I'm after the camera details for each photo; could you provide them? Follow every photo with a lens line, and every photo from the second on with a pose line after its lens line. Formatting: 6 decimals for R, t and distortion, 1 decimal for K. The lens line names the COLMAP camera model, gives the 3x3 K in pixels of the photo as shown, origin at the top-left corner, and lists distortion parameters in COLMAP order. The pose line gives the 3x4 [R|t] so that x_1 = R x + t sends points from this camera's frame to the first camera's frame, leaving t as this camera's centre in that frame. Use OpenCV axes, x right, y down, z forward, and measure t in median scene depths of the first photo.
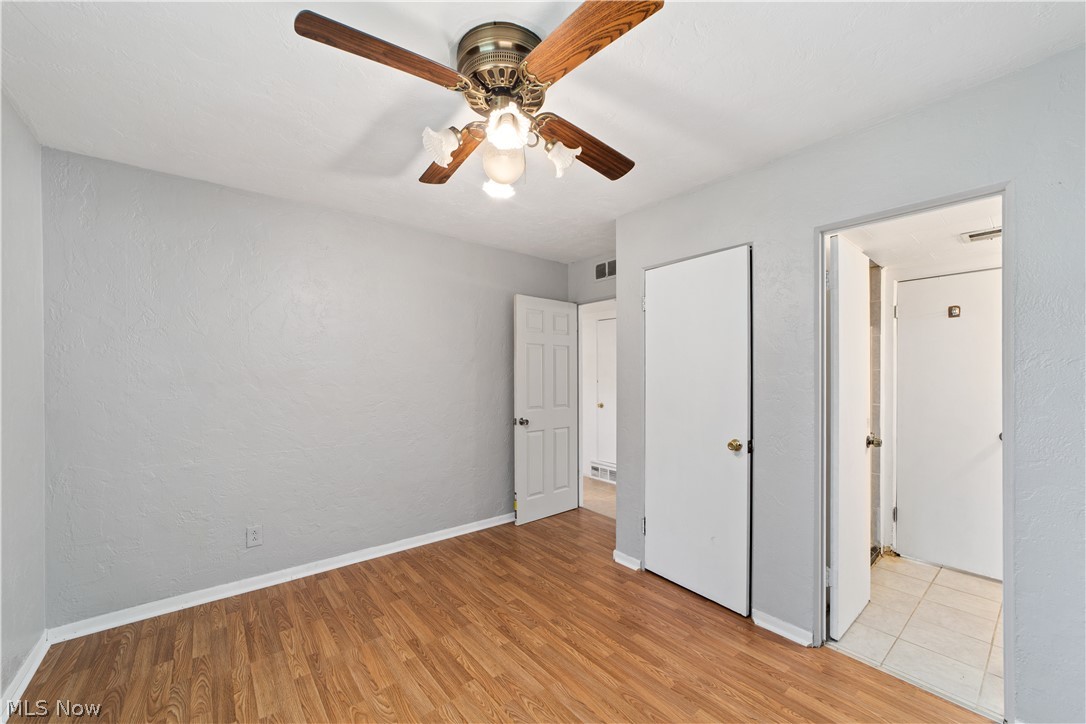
lens RADIAL K [[420.4, 0, 537.6], [0, 420.4, 375.3], [0, 0, 1]] dist [-0.007935, 0.004796]
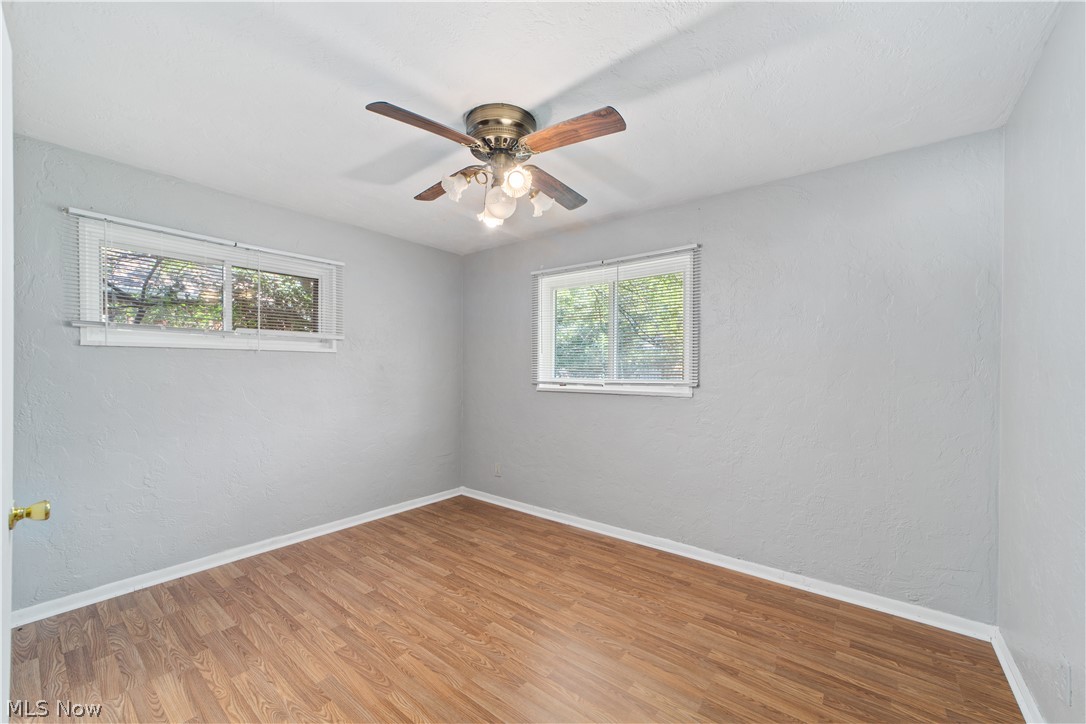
lens RADIAL K [[420.4, 0, 536.4], [0, 420.4, 374.8], [0, 0, 1]] dist [-0.007935, 0.004796]
pose [[-0.977966, -0.003472, -0.208737, 0.059379], [-0.004744, 0.999973, 0.005592, 0.026590], [0.208712, 0.006459, -0.977956, 1.588287]]
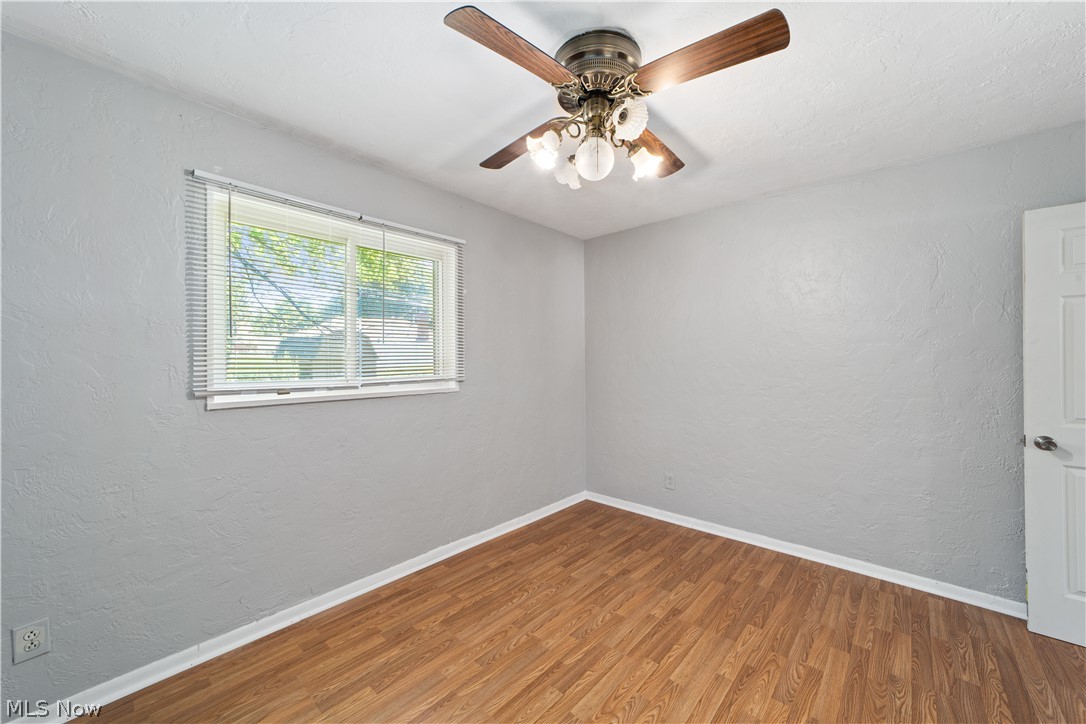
lens RADIAL K [[420.4, 0, 546.4], [0, 420.4, 356.2], [0, 0, 1]] dist [-0.007935, 0.004796]
pose [[0.161167, -0.006261, -0.986907, 0.652198], [0.004855, 0.999973, -0.005551, -0.000197], [0.986915, -0.003897, 0.161193, 0.479745]]
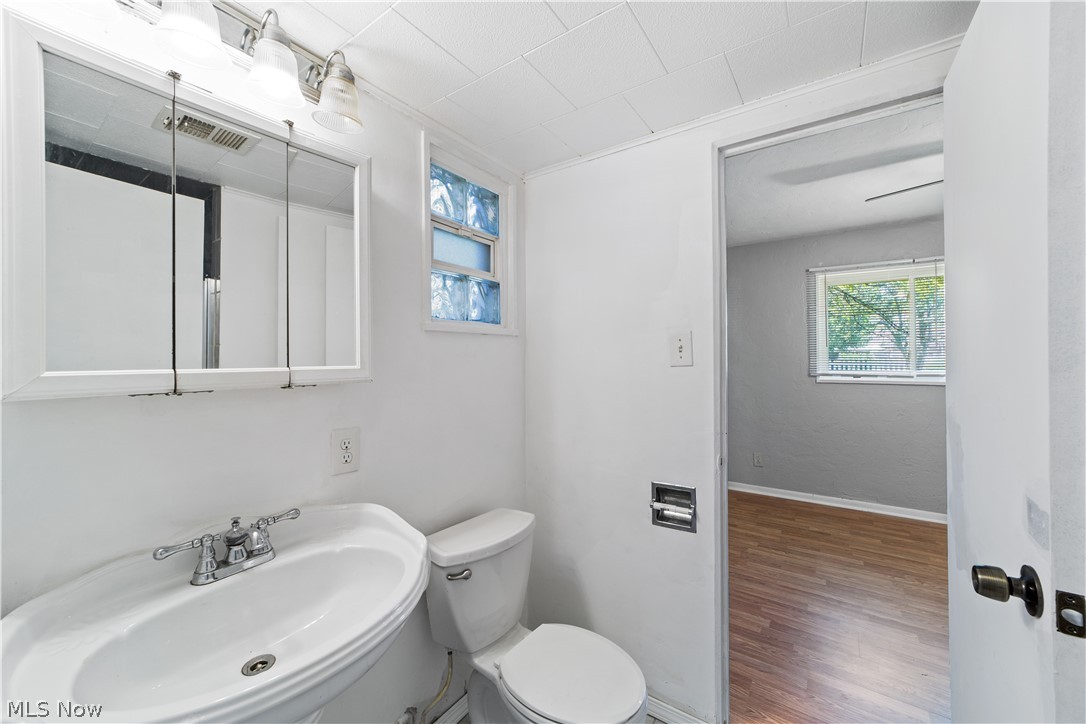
lens RADIAL K [[420.4, 0, 537.2], [0, 420.4, 355.7], [0, 0, 1]] dist [-0.007935, 0.004796]
pose [[-0.964430, 0.000940, -0.264336, 1.289389], [0.004264, 0.999919, -0.012002, 0.003770], [0.264303, -0.012702, -0.964356, 1.317330]]
